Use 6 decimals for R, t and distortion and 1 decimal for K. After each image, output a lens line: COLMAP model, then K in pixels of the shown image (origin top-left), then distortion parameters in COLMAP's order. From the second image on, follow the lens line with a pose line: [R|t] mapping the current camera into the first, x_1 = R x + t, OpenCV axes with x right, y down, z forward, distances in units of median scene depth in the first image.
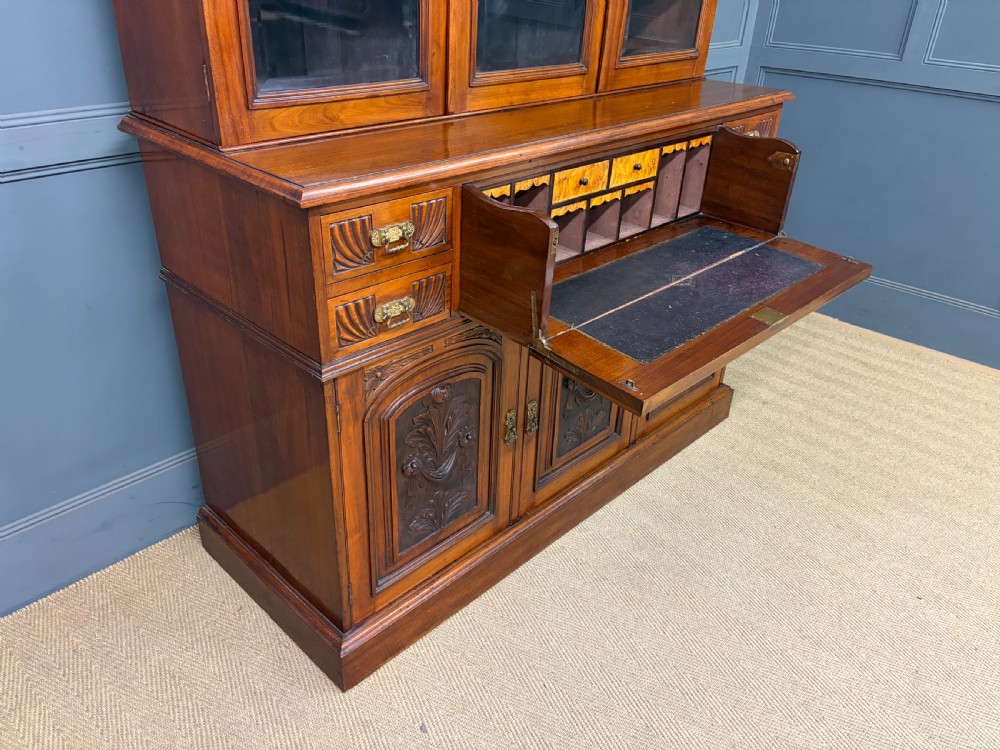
lens RADIAL K [[760.3, 0, 499.6], [0, 760.3, 377.2], [0, 0, 1]] dist [0.042771, -0.047656]
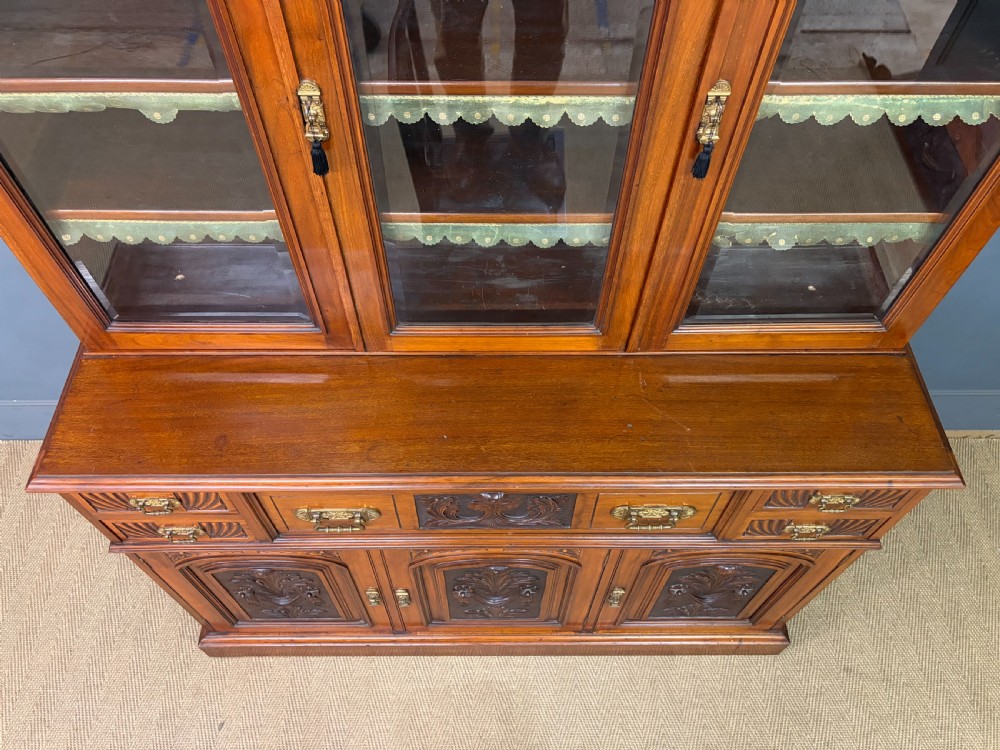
lens RADIAL K [[760.3, 0, 492.4], [0, 760.3, 382.4], [0, 0, 1]] dist [0.042771, -0.047656]
pose [[0.698173, 0.571923, -0.430648, 0.446169], [-0.330586, 0.791096, 0.514665, -0.823142], [0.635033, -0.216959, 0.741392, 0.425882]]
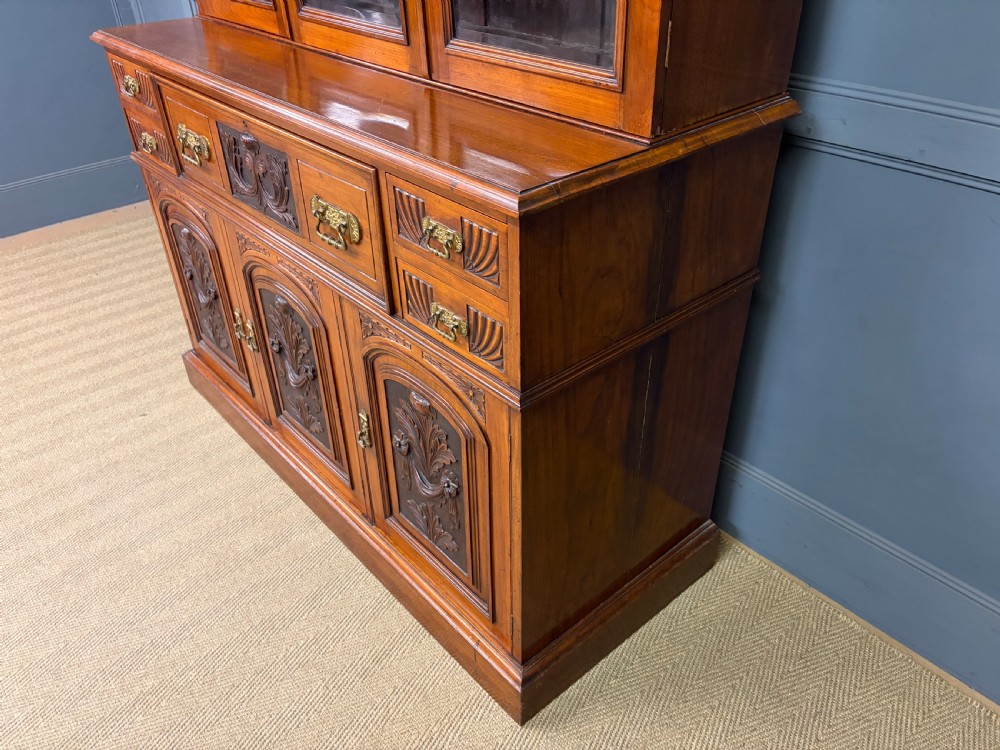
lens RADIAL K [[760.3, 0, 496.4], [0, 760.3, 377.8], [0, 0, 1]] dist [0.042771, -0.047656]
pose [[-0.088295, 0.528920, -0.844066, 1.051069], [-0.474490, 0.722726, 0.502519, -0.671549], [0.875821, 0.444871, 0.187154, 1.254806]]
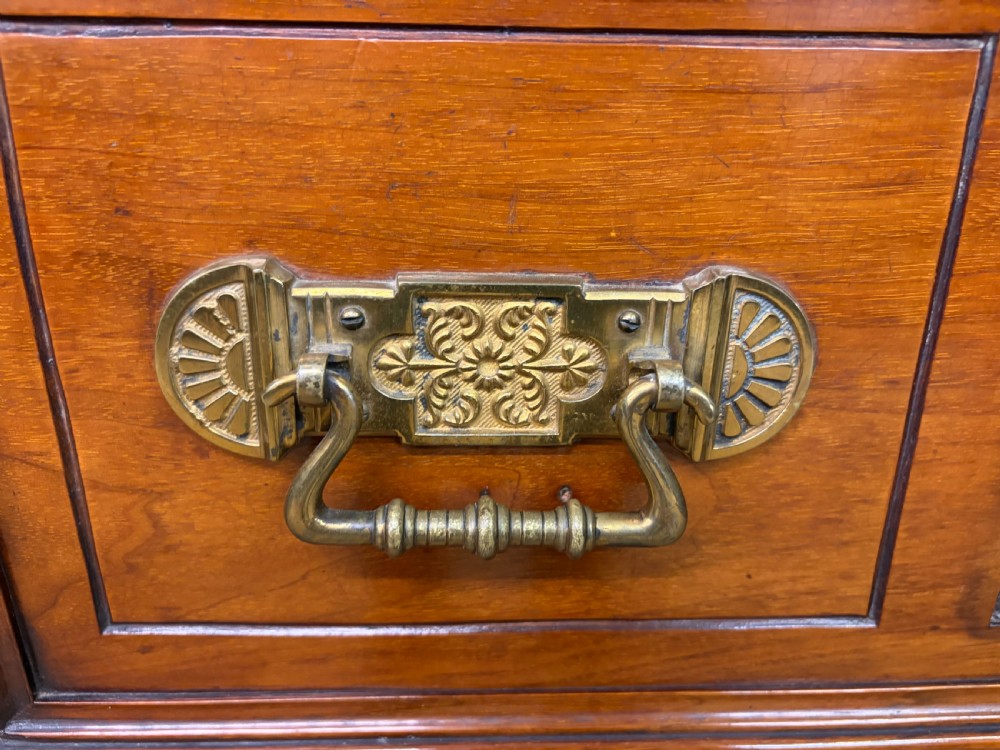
lens RADIAL K [[760.3, 0, 499.1], [0, 760.3, 372.5], [0, 0, 1]] dist [0.042771, -0.047656]
pose [[0.711863, 0.212260, -0.669475, 0.101048], [-0.325290, 0.944473, -0.046437, -0.171189], [0.622444, 0.250830, 0.741382, 0.855949]]
